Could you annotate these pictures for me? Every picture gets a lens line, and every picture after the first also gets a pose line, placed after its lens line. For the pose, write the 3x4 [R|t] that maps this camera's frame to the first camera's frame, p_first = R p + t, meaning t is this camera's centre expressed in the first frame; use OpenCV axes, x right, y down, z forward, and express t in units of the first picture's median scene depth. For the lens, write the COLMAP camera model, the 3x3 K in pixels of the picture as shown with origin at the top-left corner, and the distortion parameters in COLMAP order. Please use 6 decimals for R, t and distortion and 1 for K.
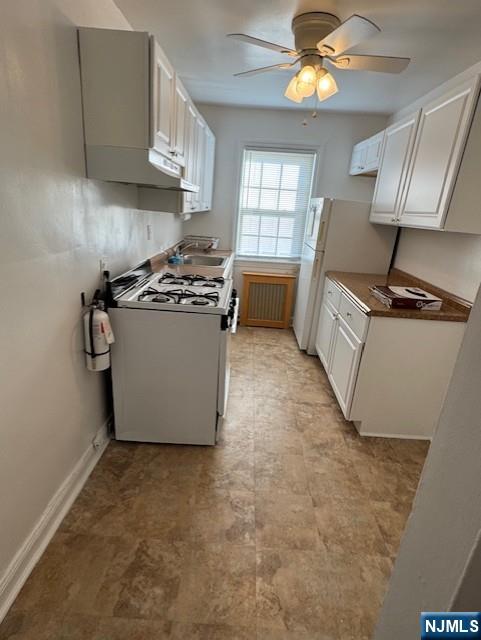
lens RADIAL K [[336.1, 0, 241.9], [0, 336.1, 316.8], [0, 0, 1]] dist [-0.001443, -0.000804]
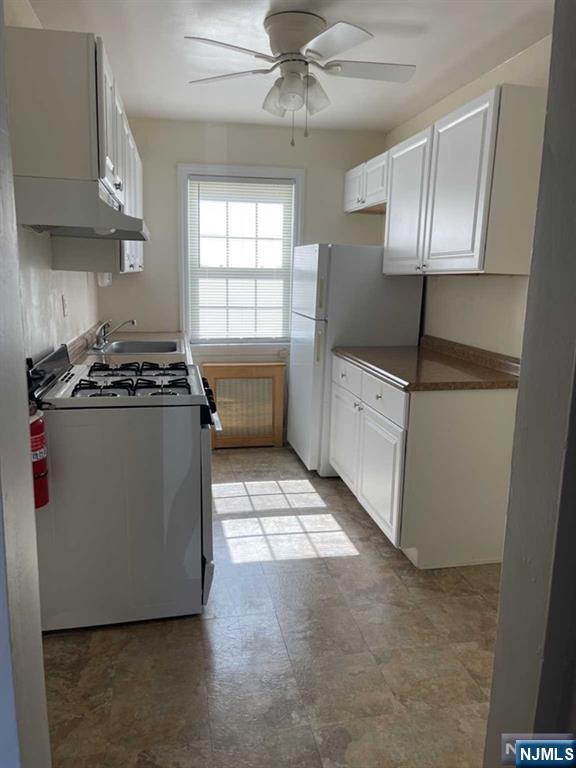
lens RADIAL K [[582.8, 0, 287.3], [0, 582.8, 384.8], [0, 0, 1]] dist [0.057201, -0.073905]
pose [[0.973948, -0.092361, 0.207108, -0.137919], [0.117723, 0.986521, -0.113657, 0.093470], [-0.193819, 0.135077, 0.971694, -0.185024]]
